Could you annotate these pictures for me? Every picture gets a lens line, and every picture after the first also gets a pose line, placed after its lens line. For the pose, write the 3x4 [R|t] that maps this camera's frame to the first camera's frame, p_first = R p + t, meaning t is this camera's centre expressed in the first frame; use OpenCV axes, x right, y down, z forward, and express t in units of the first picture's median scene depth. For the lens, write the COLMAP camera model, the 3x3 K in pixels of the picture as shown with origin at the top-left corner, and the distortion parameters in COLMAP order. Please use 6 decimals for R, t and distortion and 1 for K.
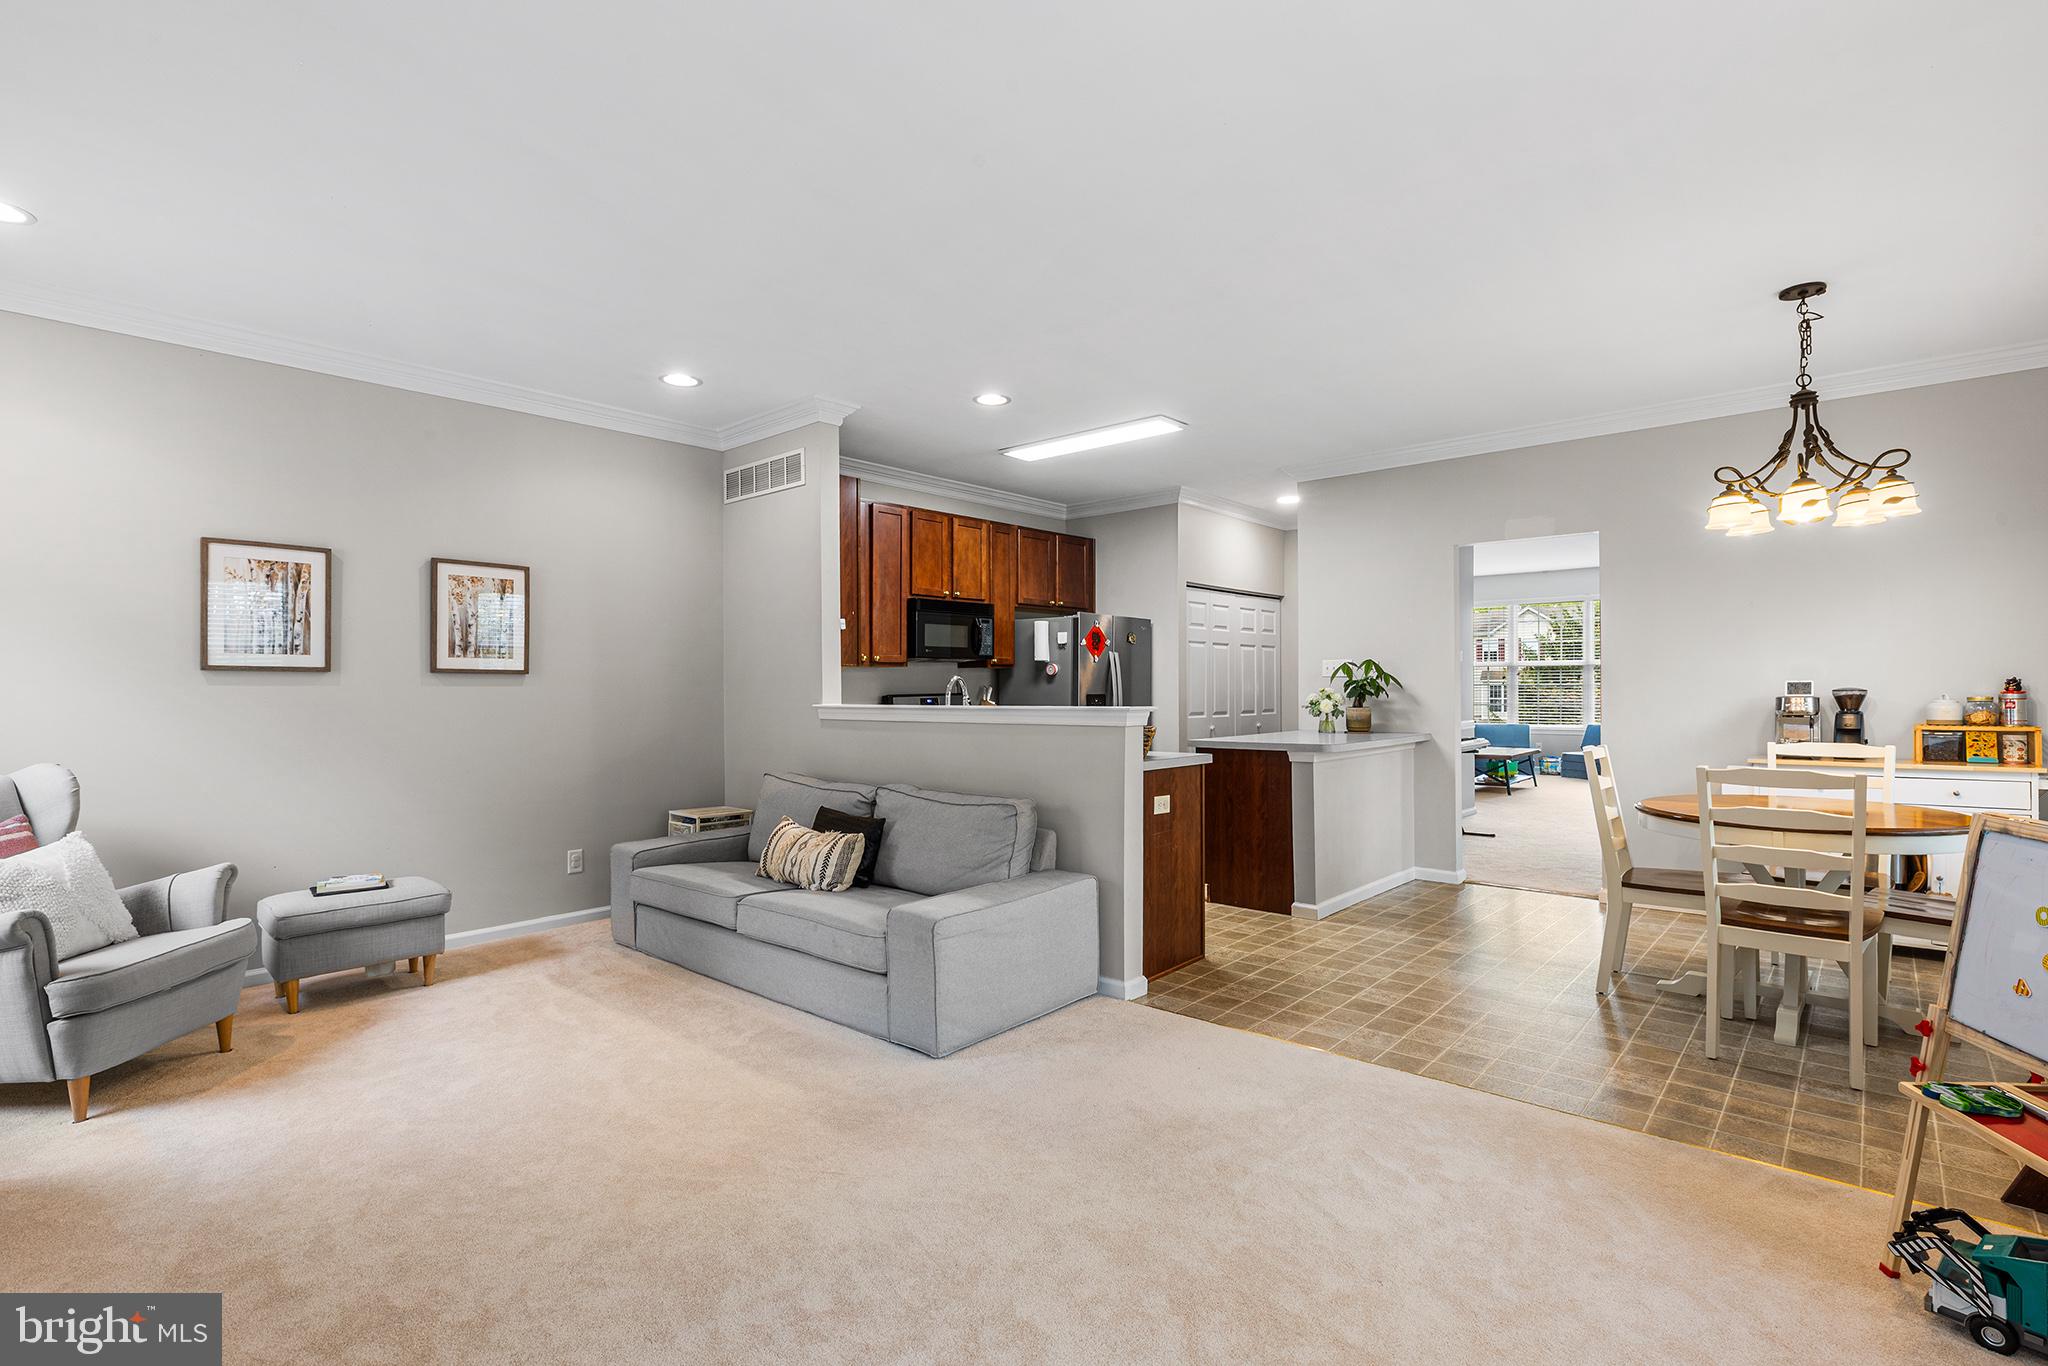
lens RADIAL K [[986.9, 0, 999.2], [0, 986.9, 686.3], [0, 0, 1]] dist [-0.000587, -0.000171]
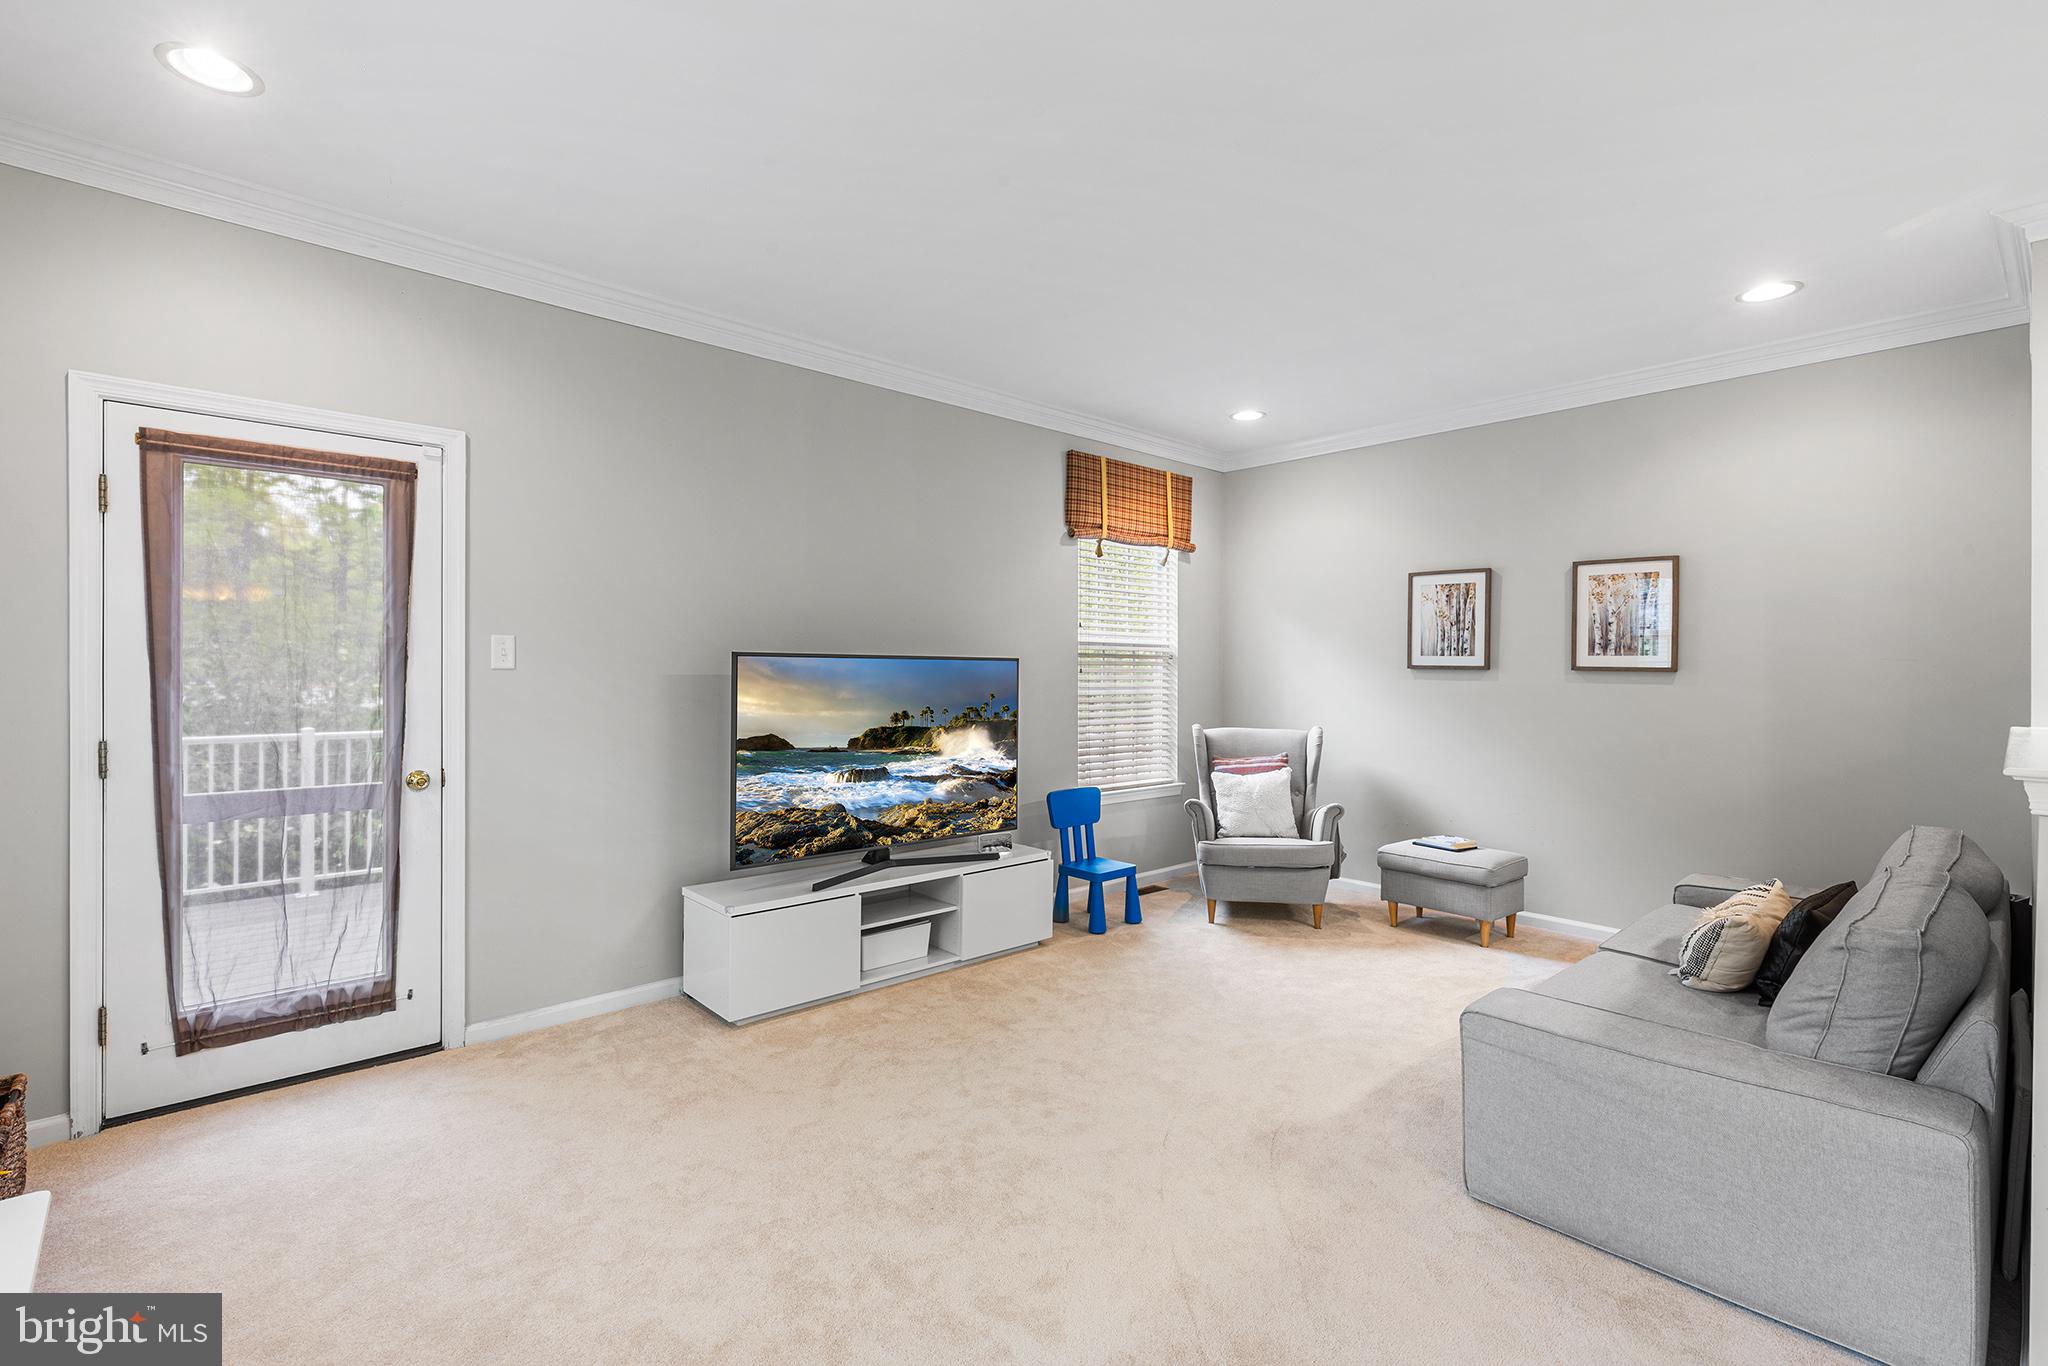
lens RADIAL K [[931.8, 0, 1045.6], [0, 931.8, 672.2], [0, 0, 1]] dist [0.001964, 0.000179]
pose [[-0.086239, 0.006919, -0.996250, 0.465214], [-0.006258, 0.999952, 0.007487, -0.015602], [0.996255, 0.006881, -0.086191, 0.515719]]
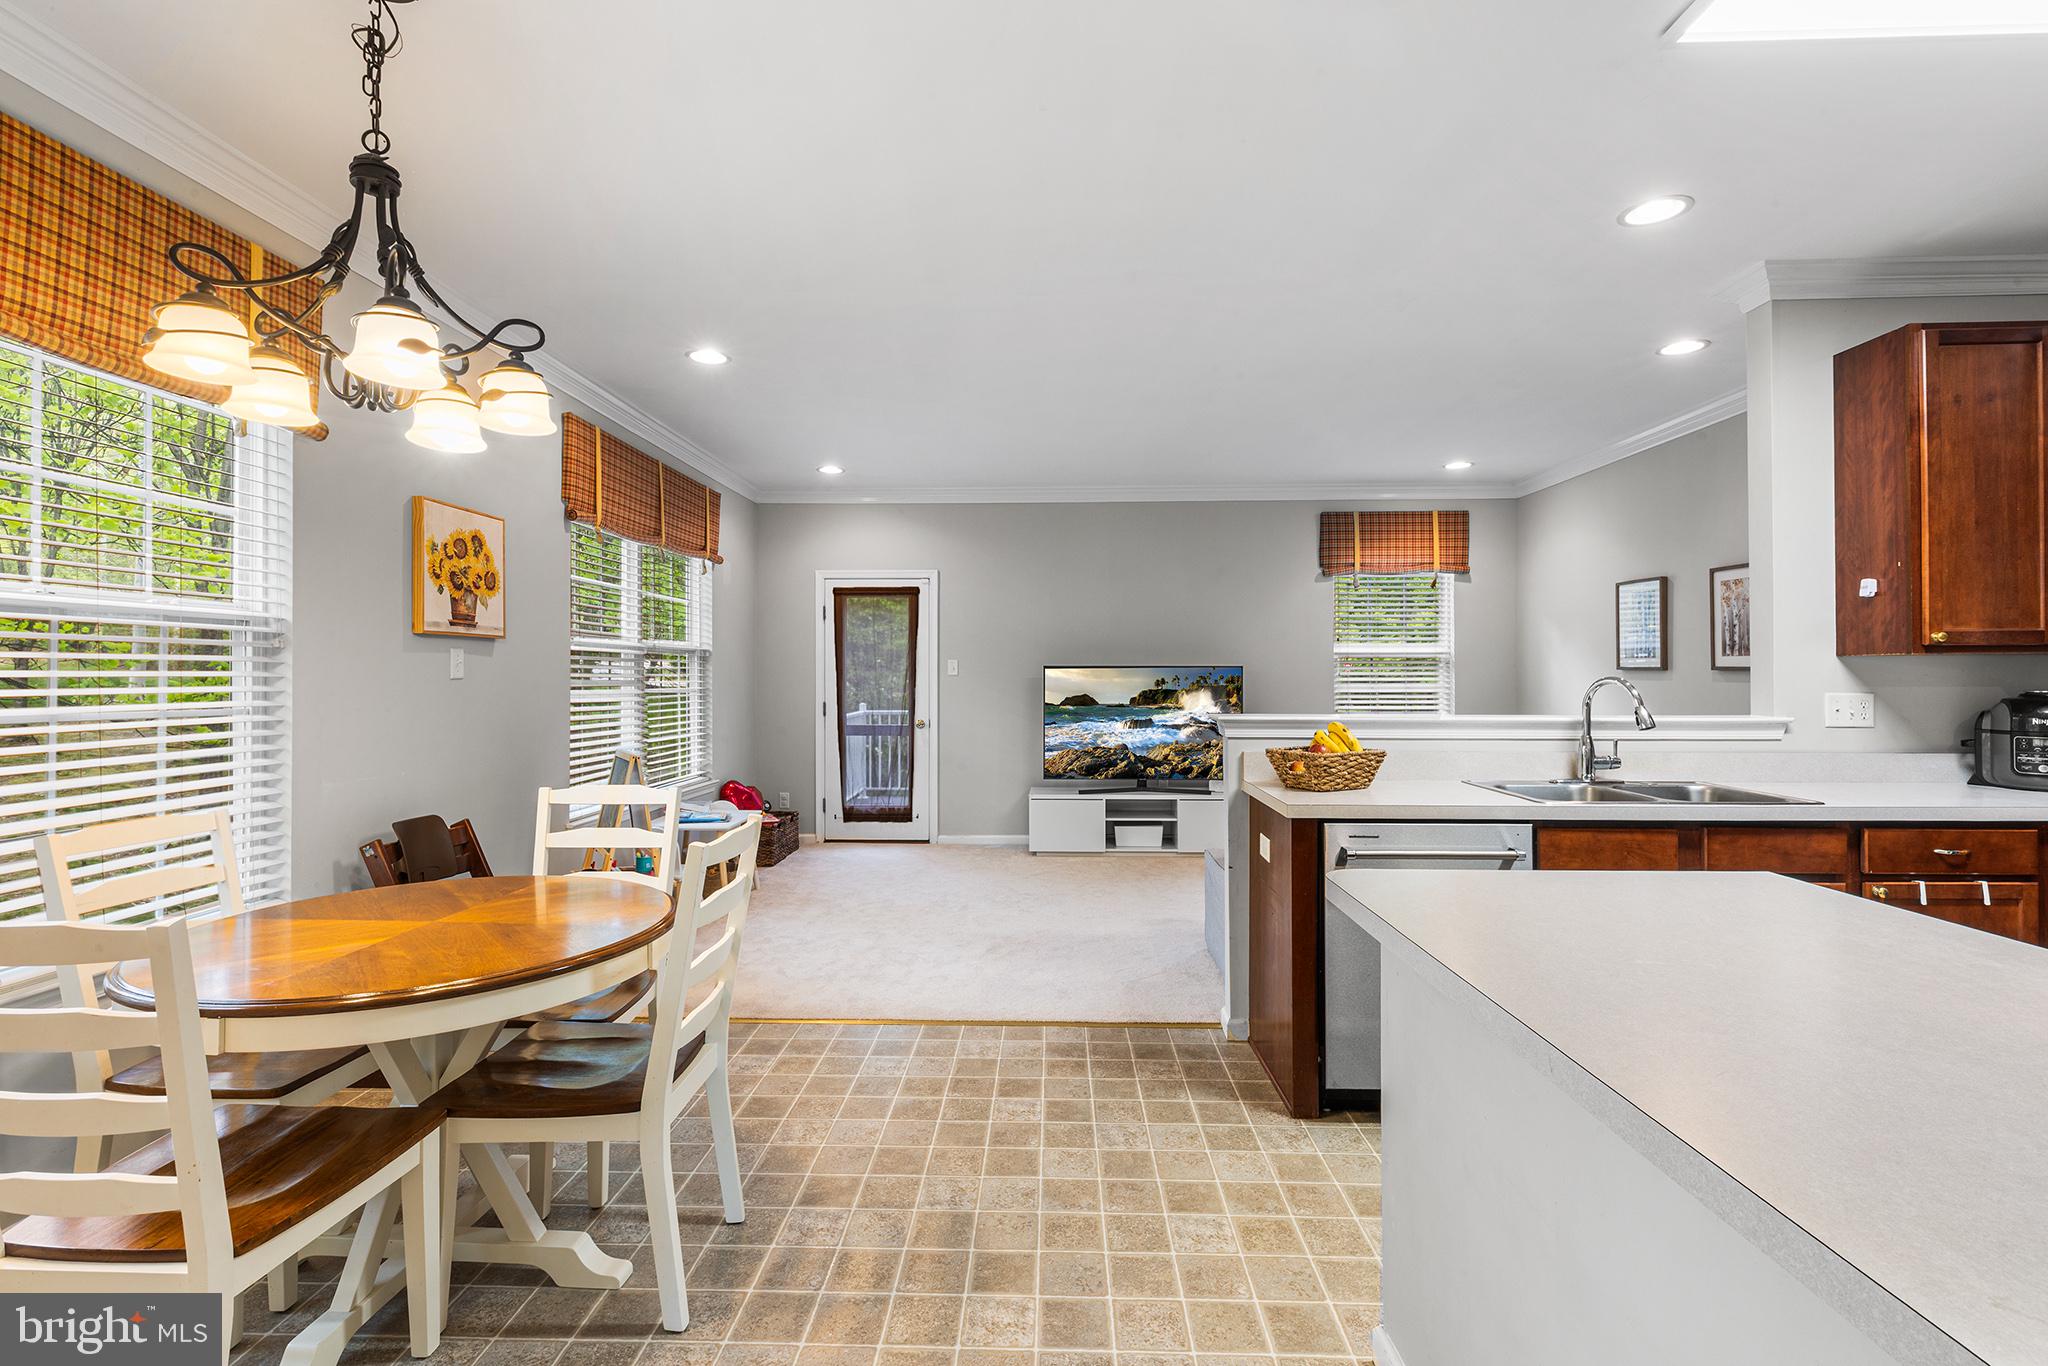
lens RADIAL K [[932.5, 0, 1025.2], [0, 932.5, 671.5], [0, 0, 1]] dist [0.003744, 0.000235]
pose [[-0.762690, 0.003906, -0.646753, 0.699641], [0.004999, 0.999987, 0.000144, -0.016584], [0.646745, -0.003124, -0.762700, 1.287687]]
